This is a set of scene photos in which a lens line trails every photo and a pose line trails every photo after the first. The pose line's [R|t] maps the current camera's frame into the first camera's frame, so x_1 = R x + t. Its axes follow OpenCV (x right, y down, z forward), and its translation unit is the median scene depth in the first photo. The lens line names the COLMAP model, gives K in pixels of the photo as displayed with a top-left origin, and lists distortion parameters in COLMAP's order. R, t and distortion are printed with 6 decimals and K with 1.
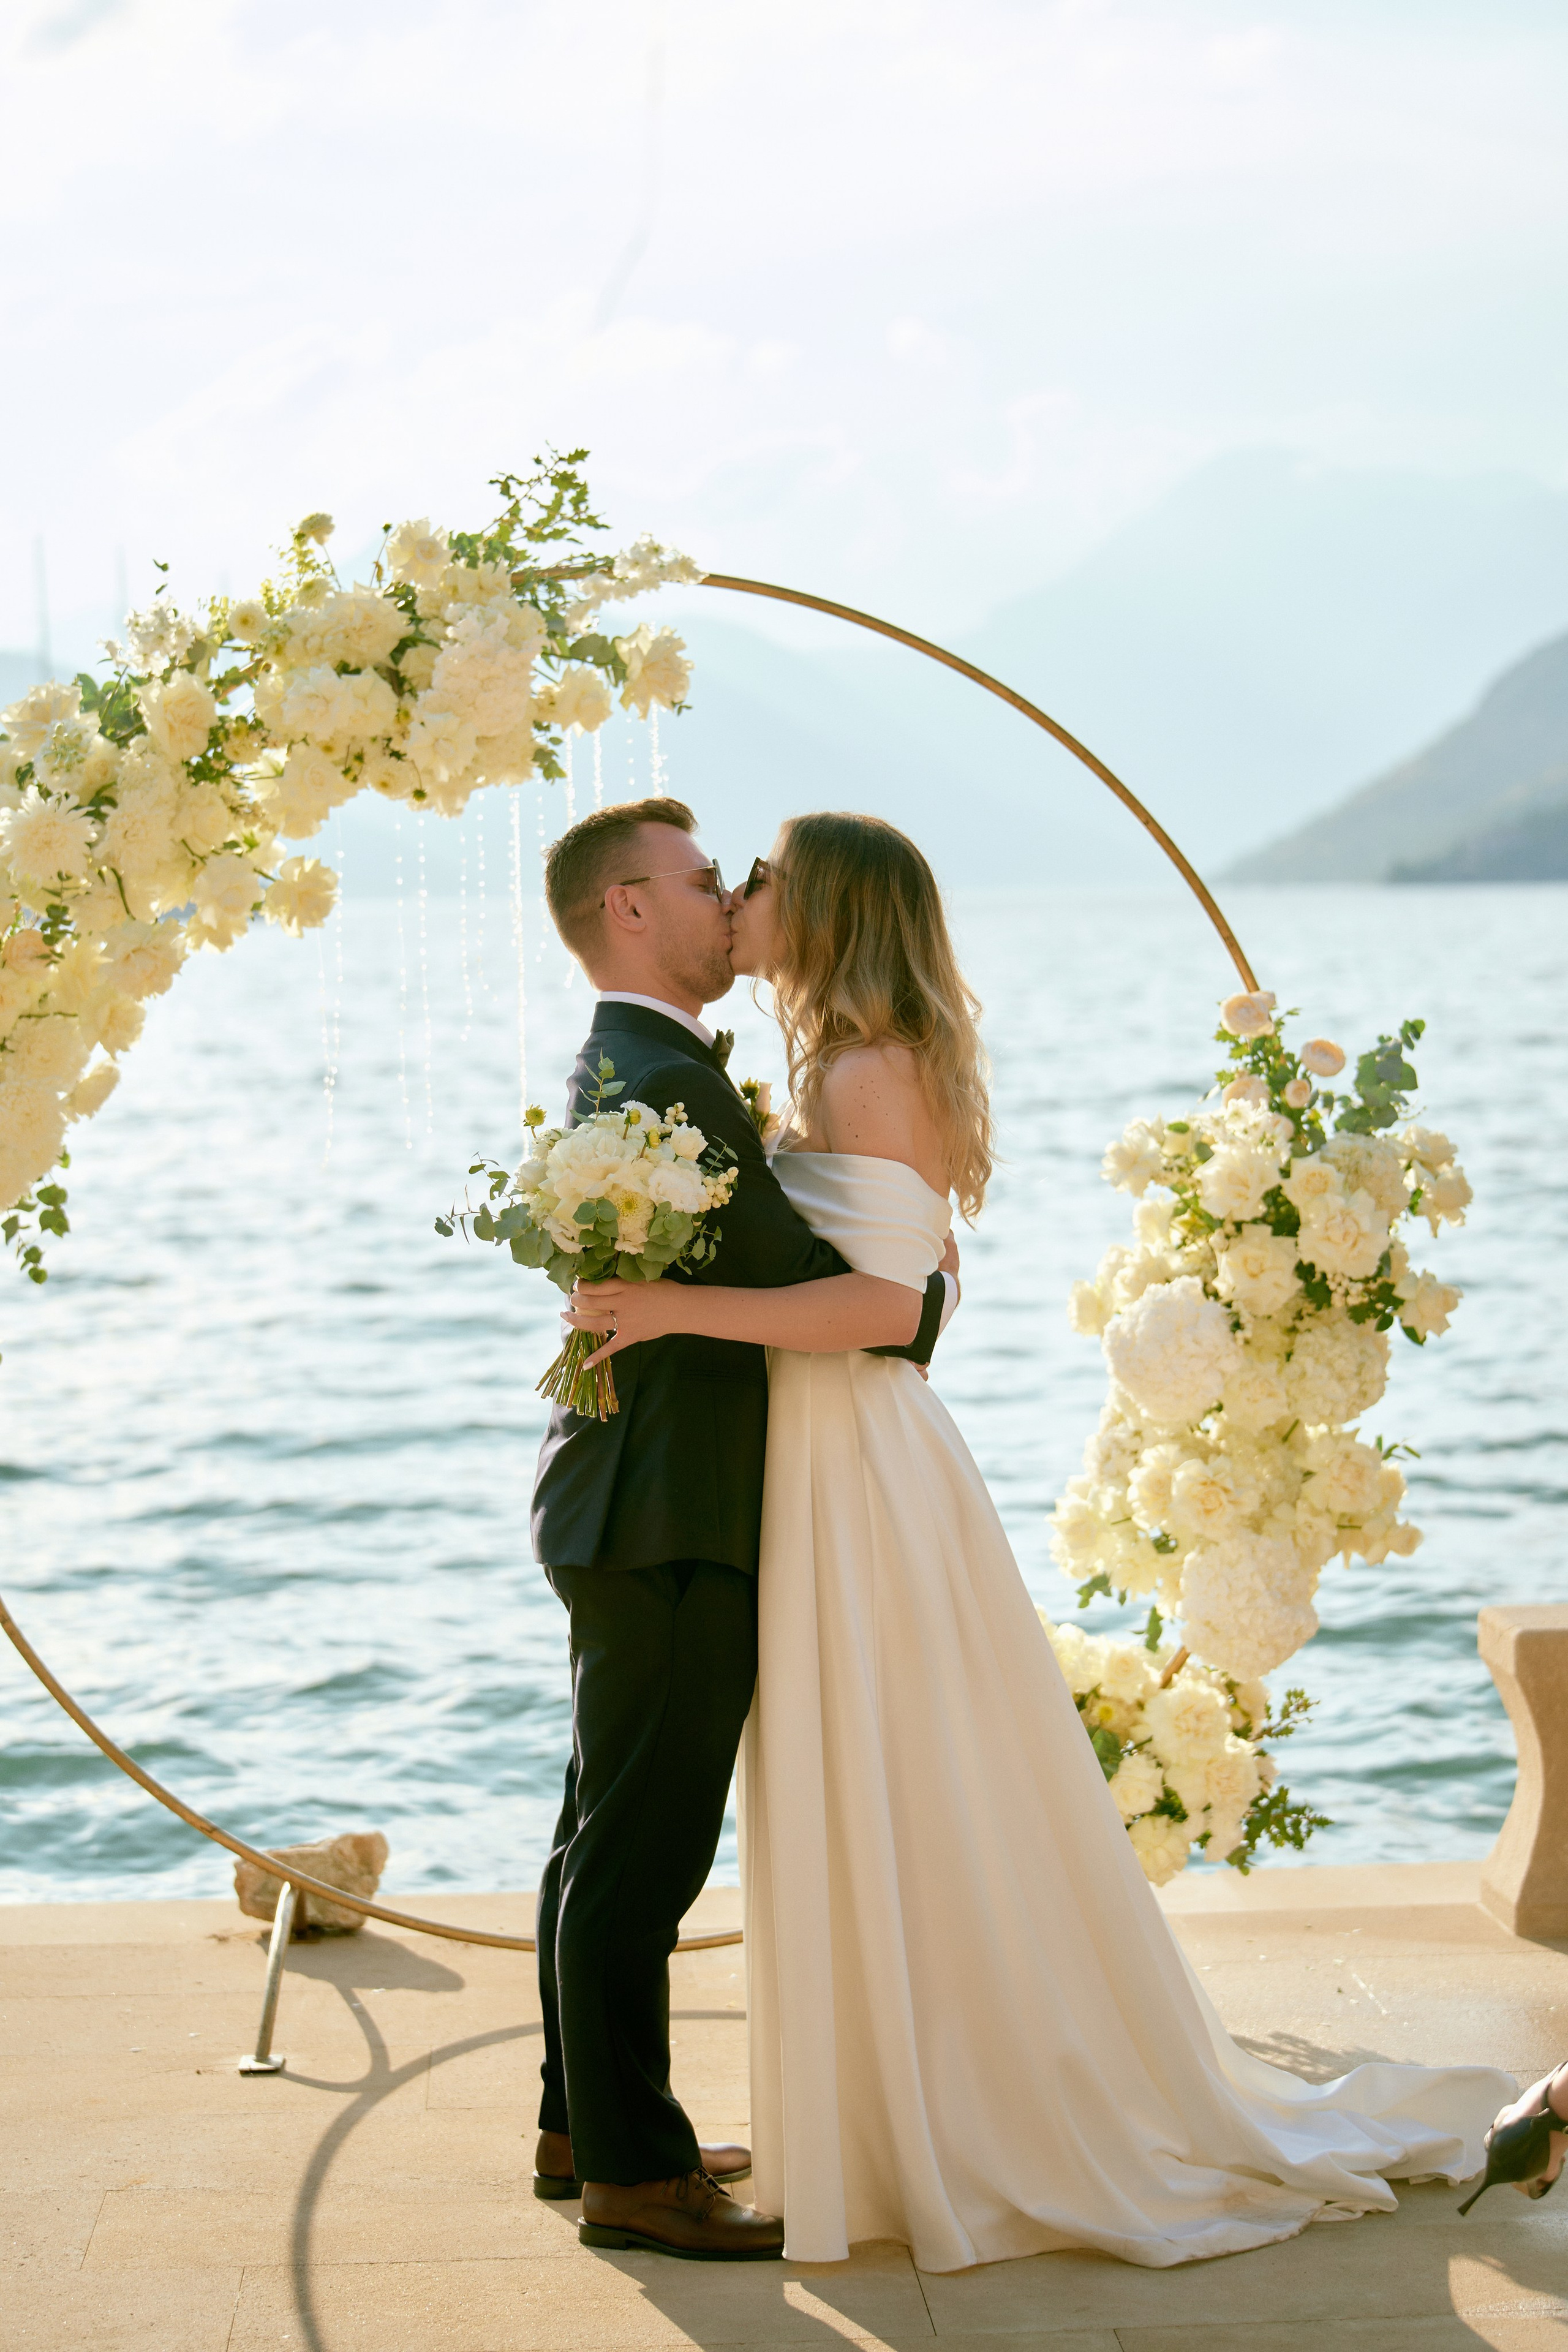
lens RADIAL K [[5201.7, 0, 784.0], [0, 5201.7, 1176.0], [0, 0, 1]] dist [-0.178410, 0.455334]
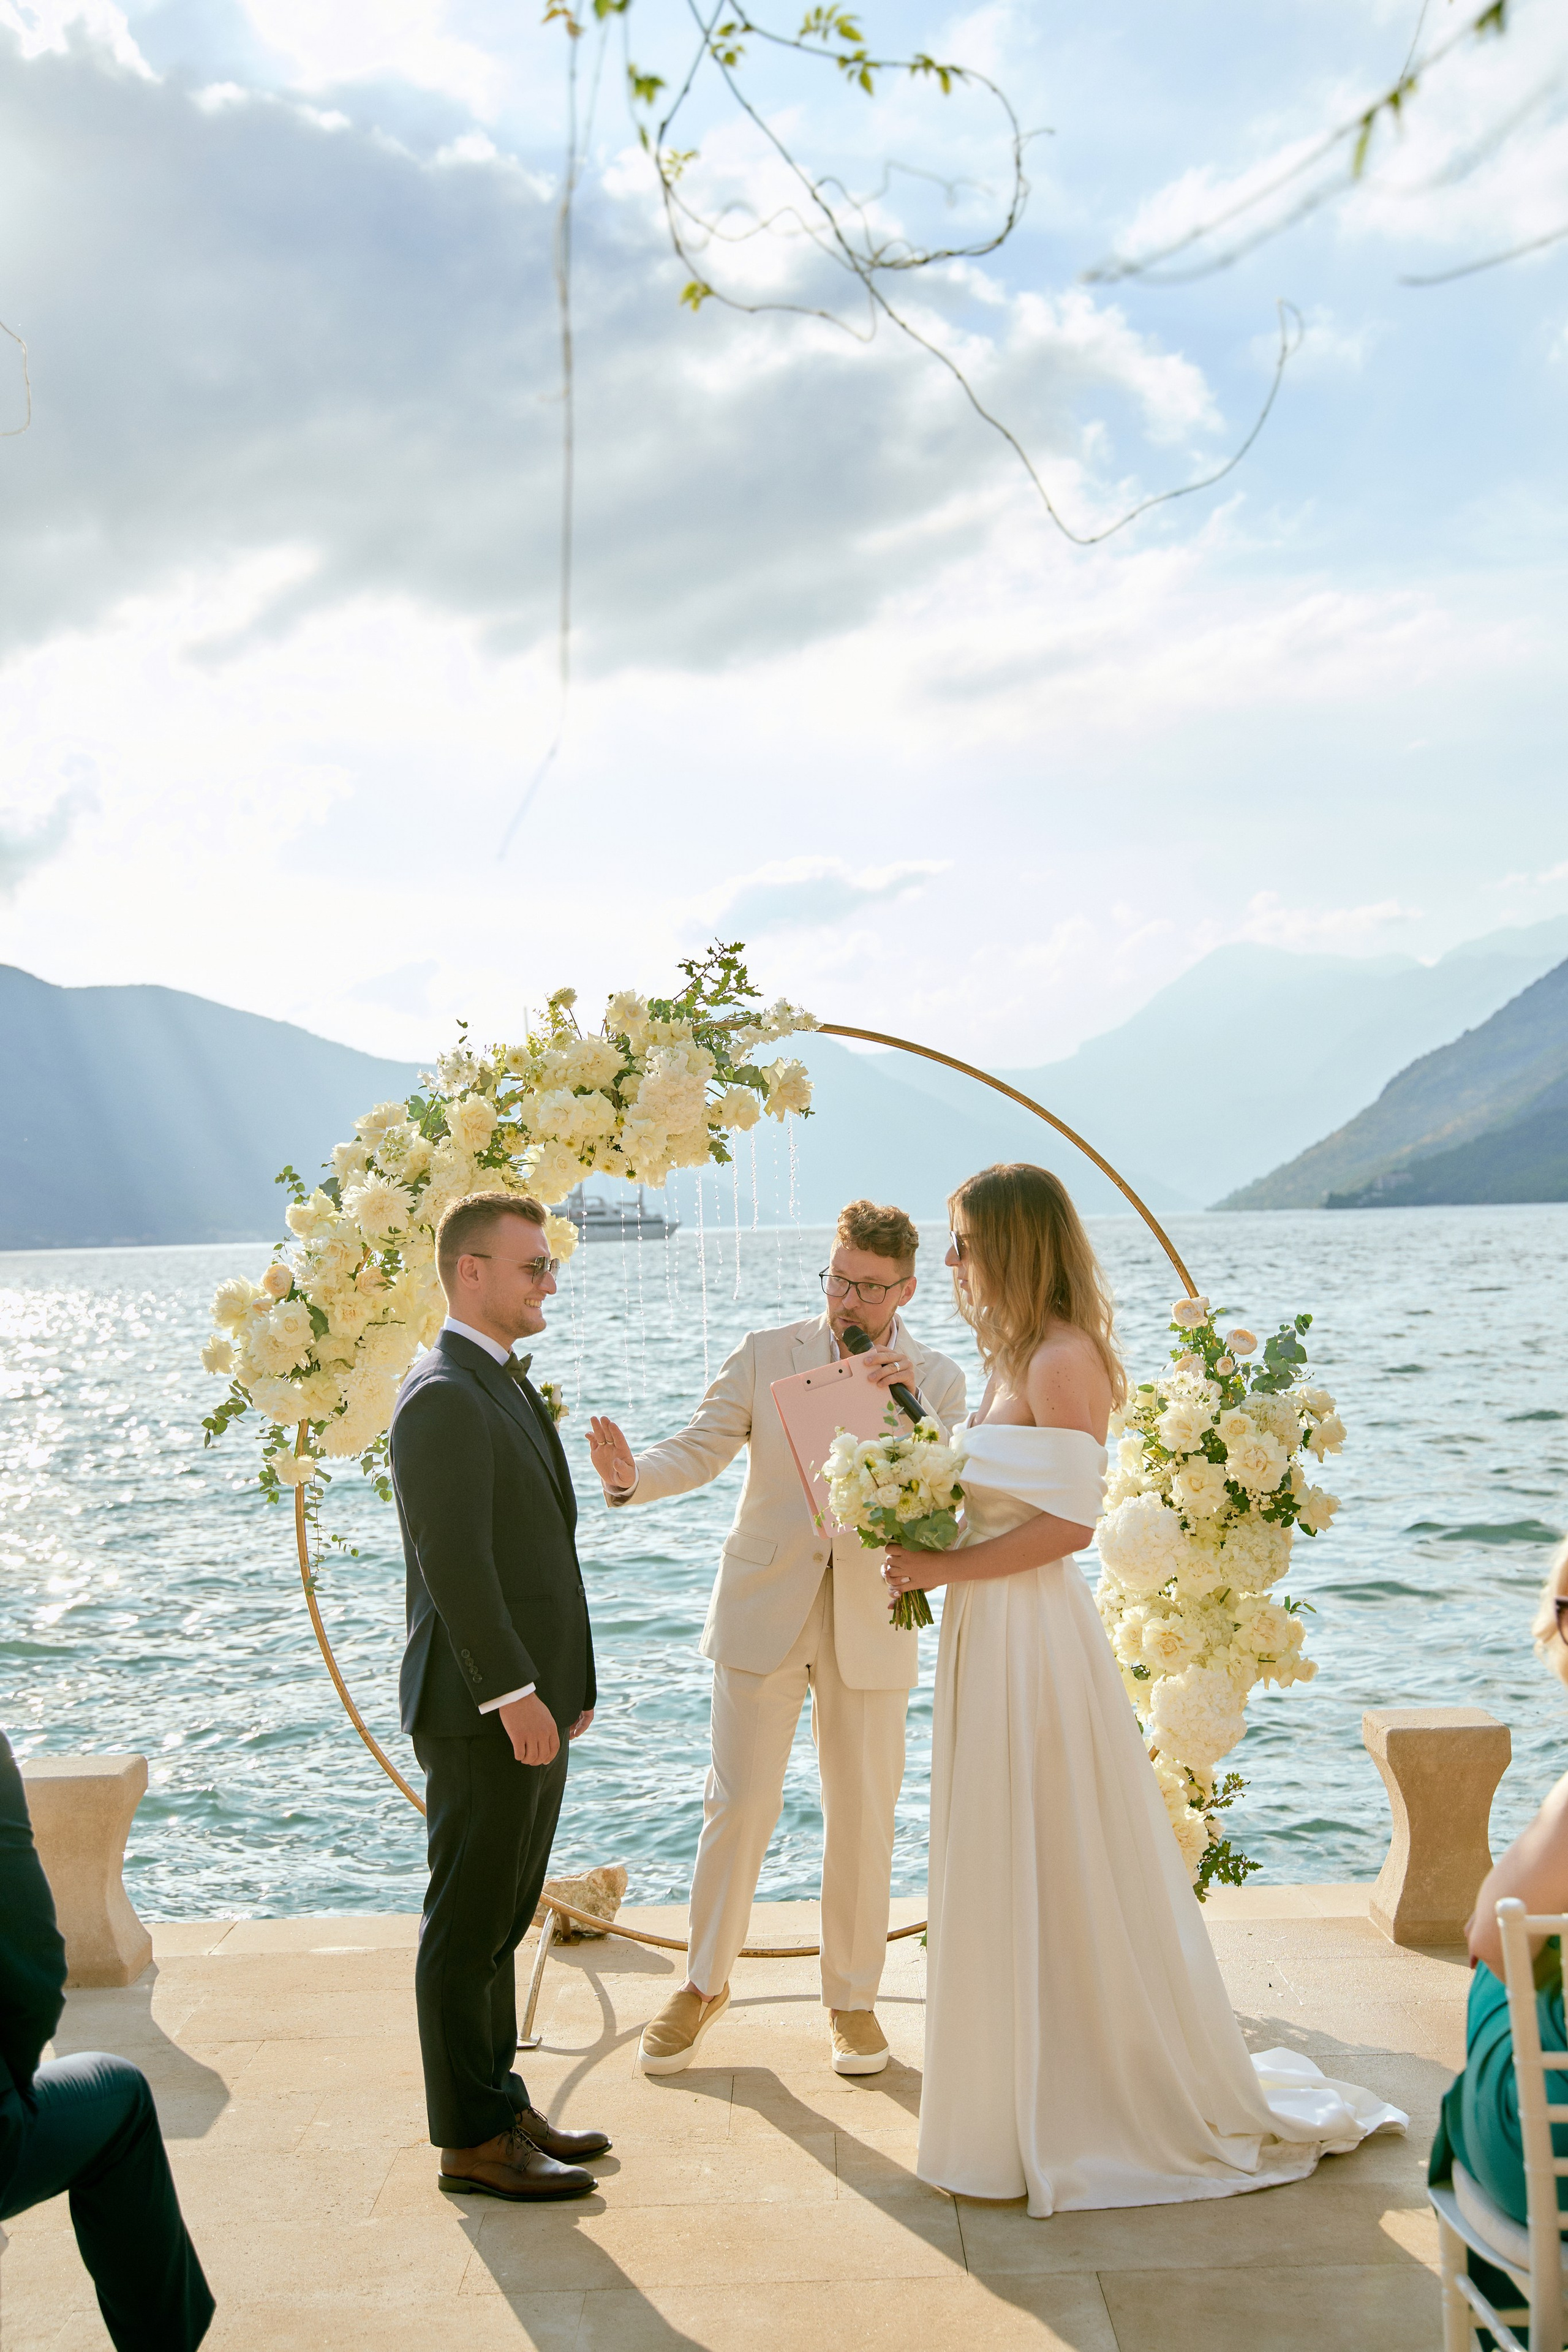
lens RADIAL K [[3060.8, 0, 784.0], [0, 3060.8, 1176.0], [0, 0, 1]] dist [0.080506, -0.007953]
pose [[0.998055, -0.013502, -0.060854, 0.027526], [0.009379, 0.997672, -0.067543, -0.012125], [0.061625, 0.066841, 0.995859, 0.116416]]
